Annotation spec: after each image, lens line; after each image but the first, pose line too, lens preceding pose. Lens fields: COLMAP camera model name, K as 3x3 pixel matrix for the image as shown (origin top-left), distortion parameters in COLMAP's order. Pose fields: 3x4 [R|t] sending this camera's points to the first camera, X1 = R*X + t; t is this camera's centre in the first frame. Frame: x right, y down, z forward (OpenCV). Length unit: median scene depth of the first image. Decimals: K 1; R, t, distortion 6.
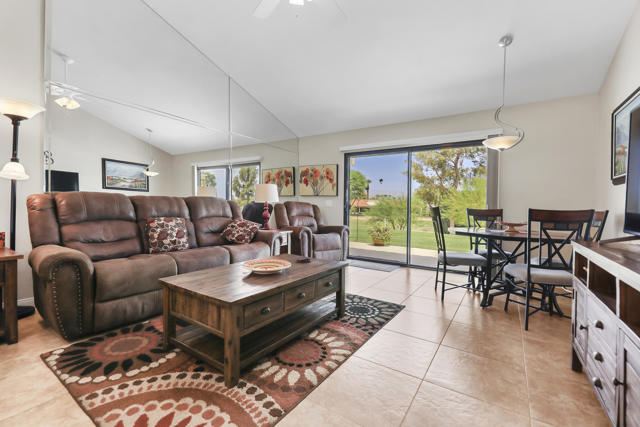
lens RADIAL K [[280.2, 0, 324.2], [0, 280.2, 211.2], [0, 0, 1]] dist [0.003134, 0.000021]
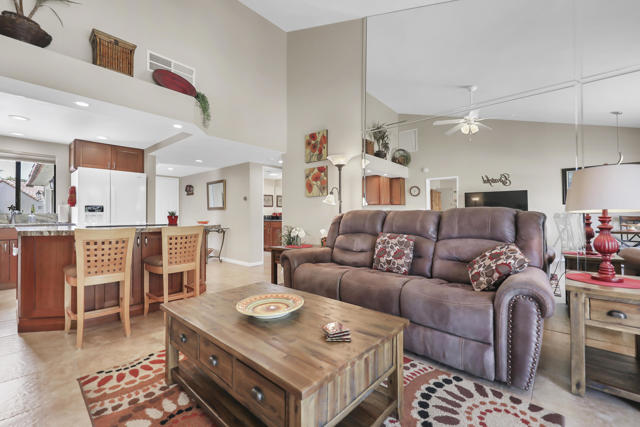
lens RADIAL K [[274.0, 0, 326.8], [0, 274.0, 215.5], [0, 0, 1]] dist [-0.013613, -0.000426]
pose [[-0.132765, -0.030525, -0.990677, 0.271965], [-0.021922, 0.999372, -0.027855, -0.005938], [0.990905, 0.018020, -0.133351, 0.718983]]
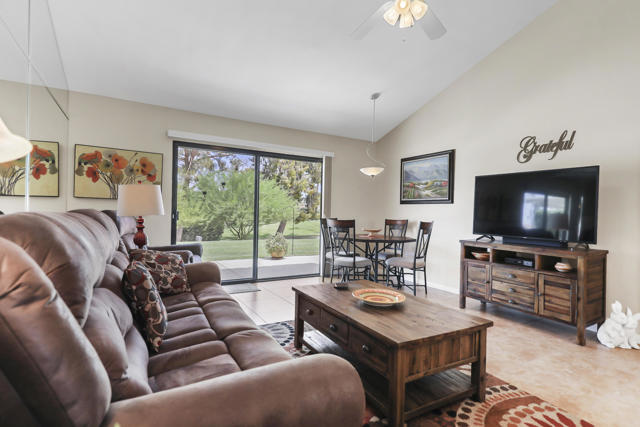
lens RADIAL K [[326.4, 0, 328.4], [0, 326.4, 215.9], [0, 0, 1]] dist [-0.000237, 0.000858]
pose [[0.447446, -0.021732, 0.894047, -0.713551], [0.000089, 0.999706, 0.024256, -0.053153], [-0.894311, -0.010774, 0.447316, 0.401181]]
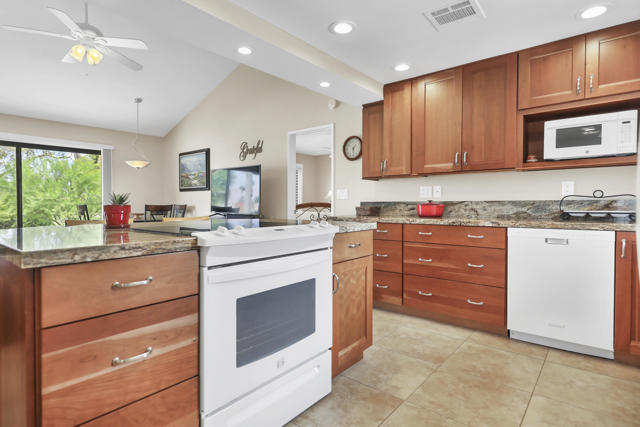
lens RADIAL K [[329.3, 0, 335.3], [0, 329.3, 205.8], [0, 0, 1]] dist [-0.006901, -0.000998]
pose [[0.084935, -0.029815, 0.995940, -0.937407], [0.016864, 0.999452, 0.028482, -0.030029], [-0.996244, 0.014377, 0.085391, -0.226214]]
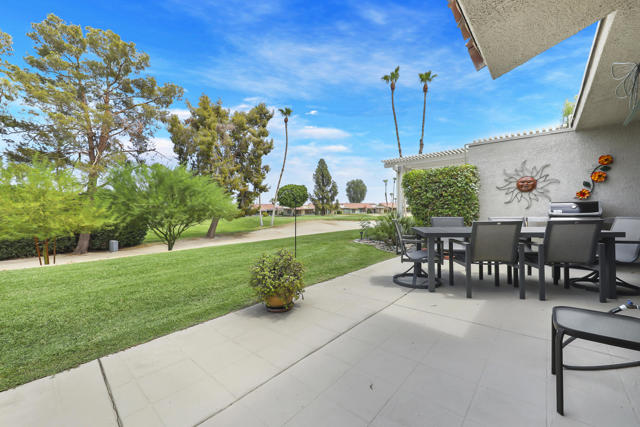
lens RADIAL K [[249.7, 0, 331.8], [0, 249.7, 211.9], [0, 0, 1]] dist [0.001868, -0.000470]
pose [[0.138079, -0.037595, 0.989707, 0.409394], [0.030919, 0.998956, 0.033633, -0.016600], [-0.989938, 0.025956, 0.139097, 1.448617]]
